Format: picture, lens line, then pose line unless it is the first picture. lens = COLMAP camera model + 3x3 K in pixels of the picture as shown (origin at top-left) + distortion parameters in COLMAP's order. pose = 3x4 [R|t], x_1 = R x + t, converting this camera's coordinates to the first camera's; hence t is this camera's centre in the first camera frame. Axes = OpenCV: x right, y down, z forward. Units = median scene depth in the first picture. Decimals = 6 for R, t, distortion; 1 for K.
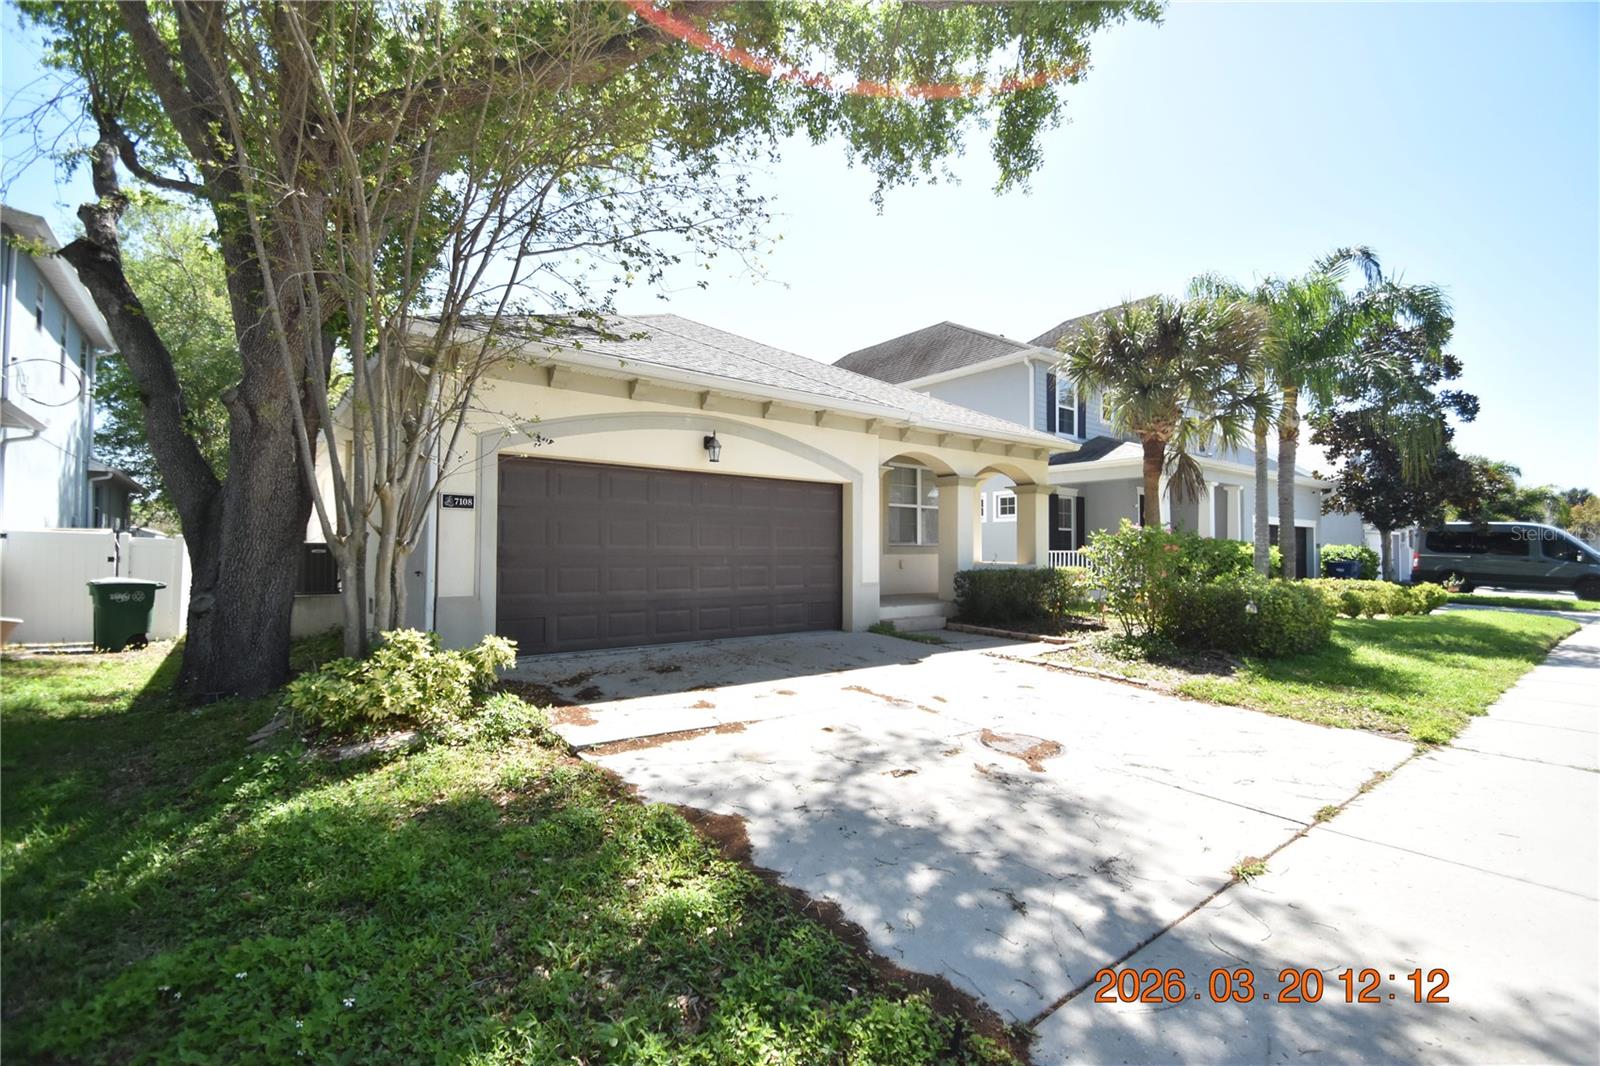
lens RADIAL K [[695.9, 0, 800.0], [0, 695.9, 533.0], [0, 0, 1]] dist [-0.031573, -0.000259]
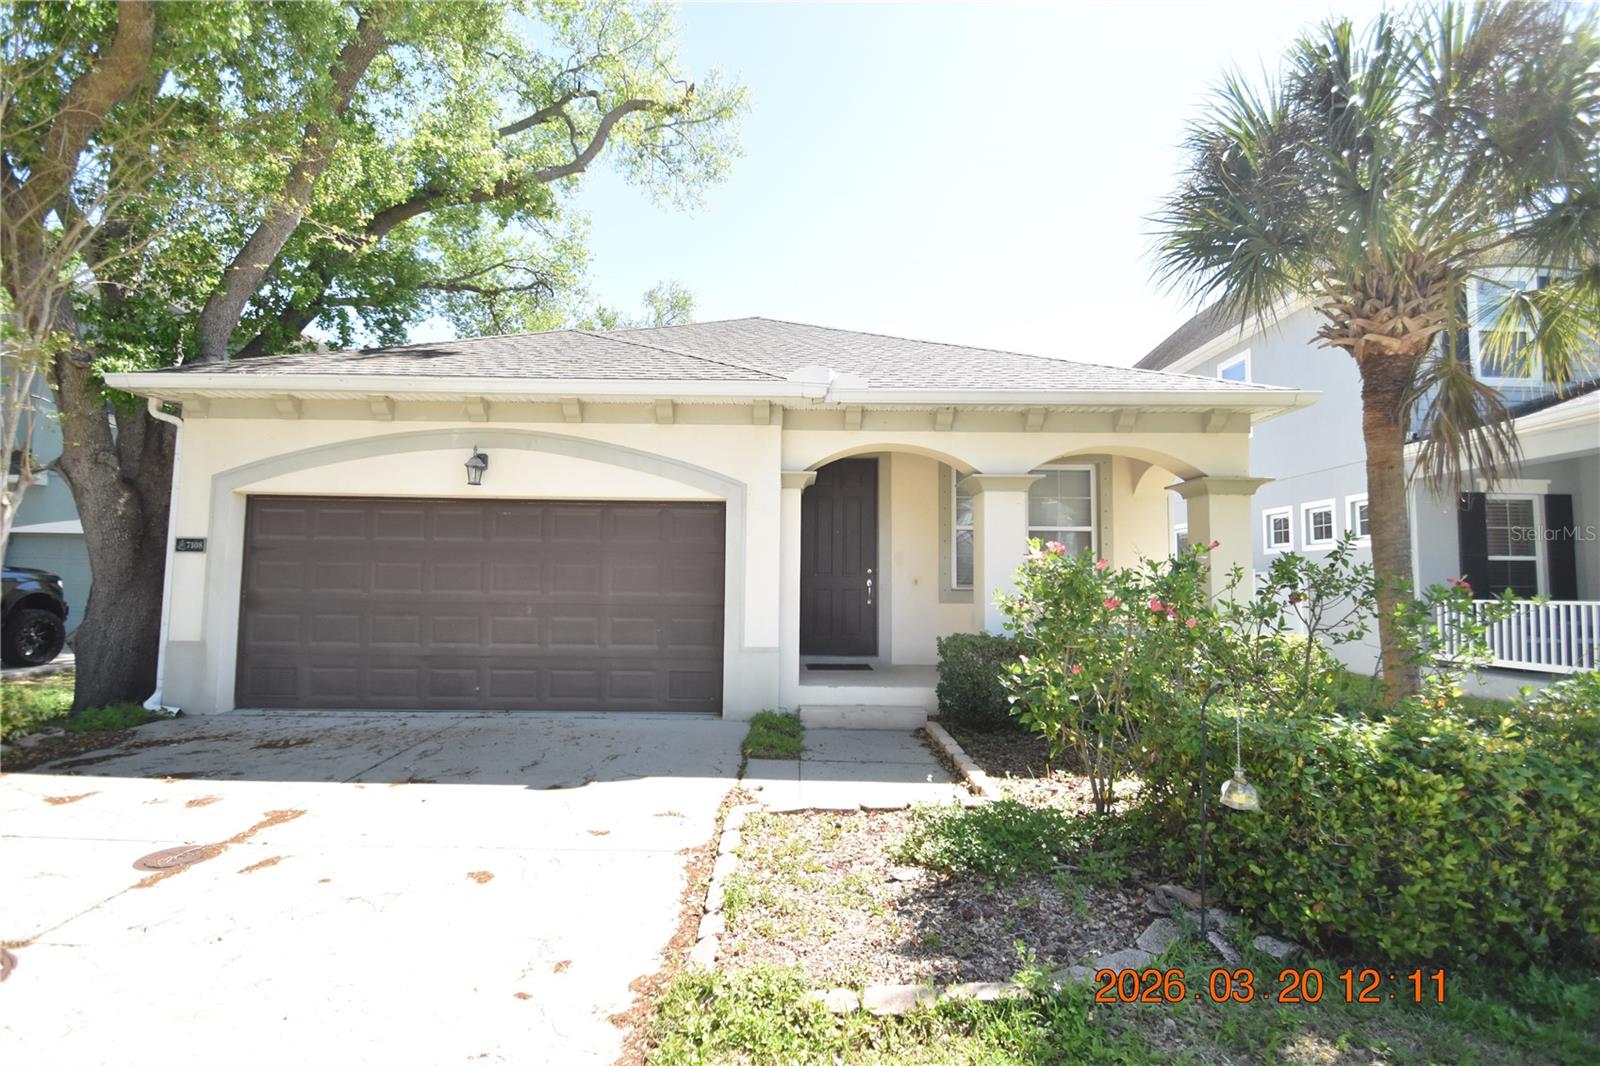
lens RADIAL K [[716.9, 0, 800.0], [0, 716.9, 533.0], [0, 0, 1]] dist [-0.000736, -0.000136]
pose [[0.787791, -0.043099, -0.614433, 0.635239], [0.007881, 0.998173, -0.059911, 0.004471], [0.615892, 0.042355, 0.786691, 0.552601]]
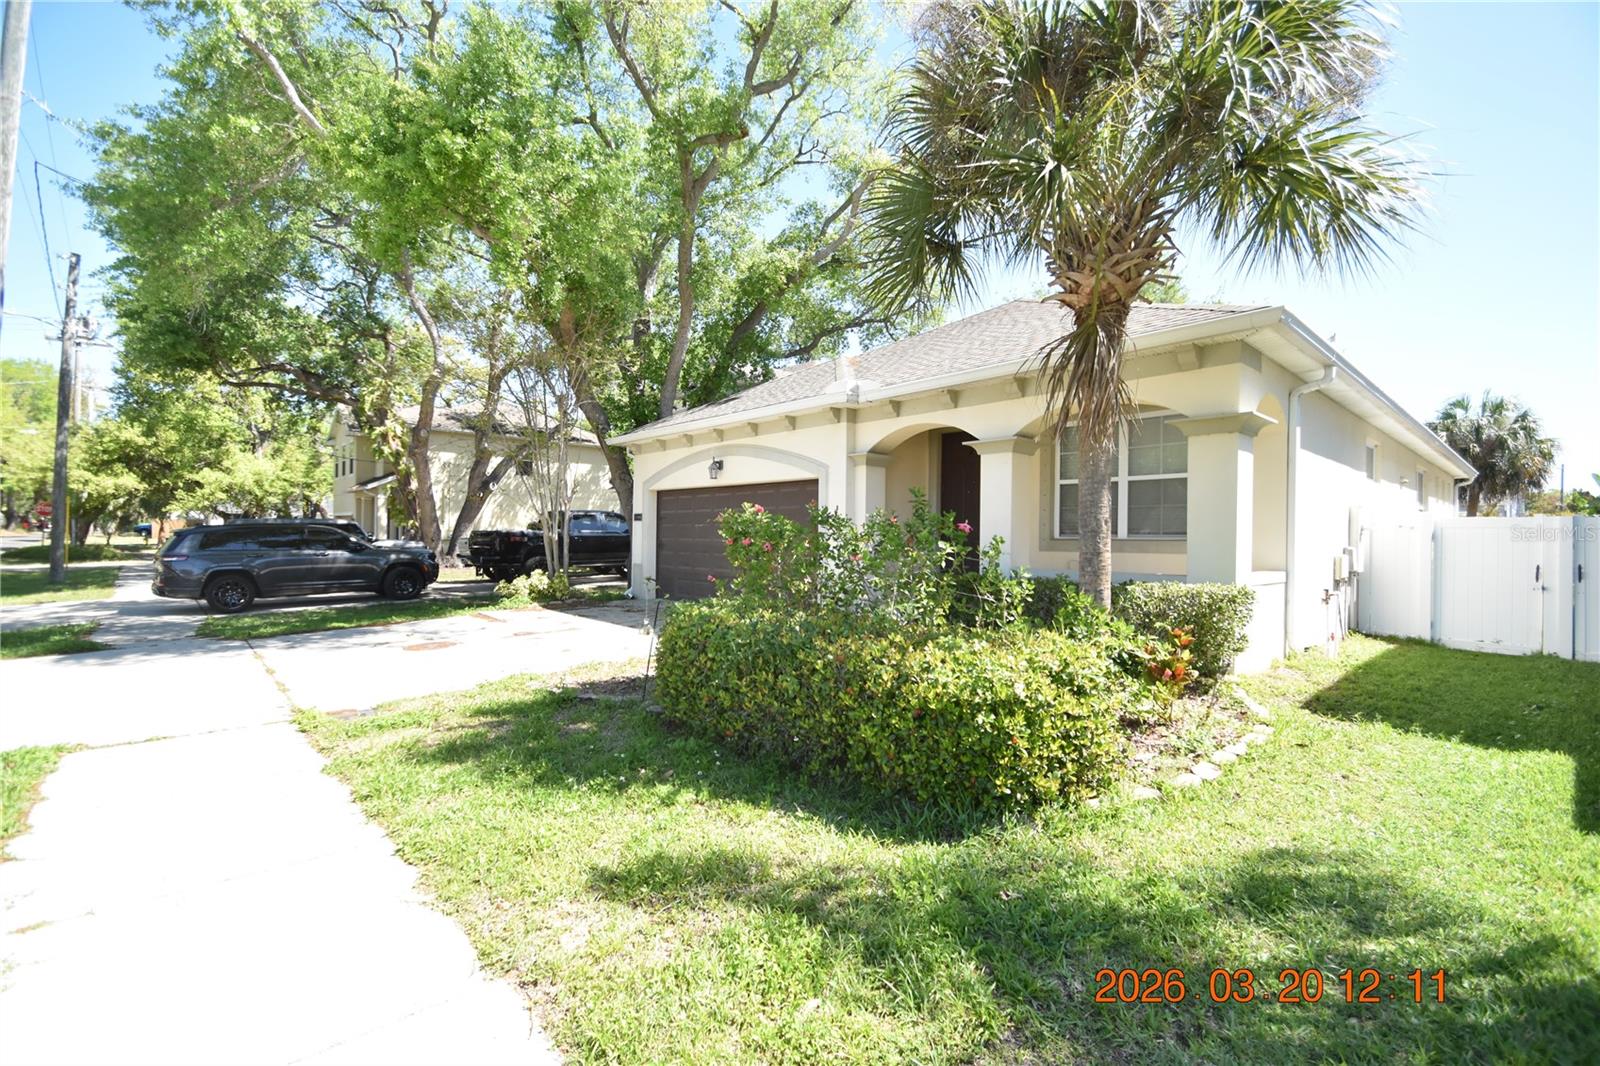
lens RADIAL K [[700.4, 0, 796.8], [0, 700.4, 540.4], [0, 0, 1]] dist [0.015686, -0.017456]
pose [[0.053611, -0.002438, -0.998559, 1.247668], [0.006365, 0.999978, -0.002100, 0.026175], [0.998542, -0.006243, 0.053626, 1.036673]]
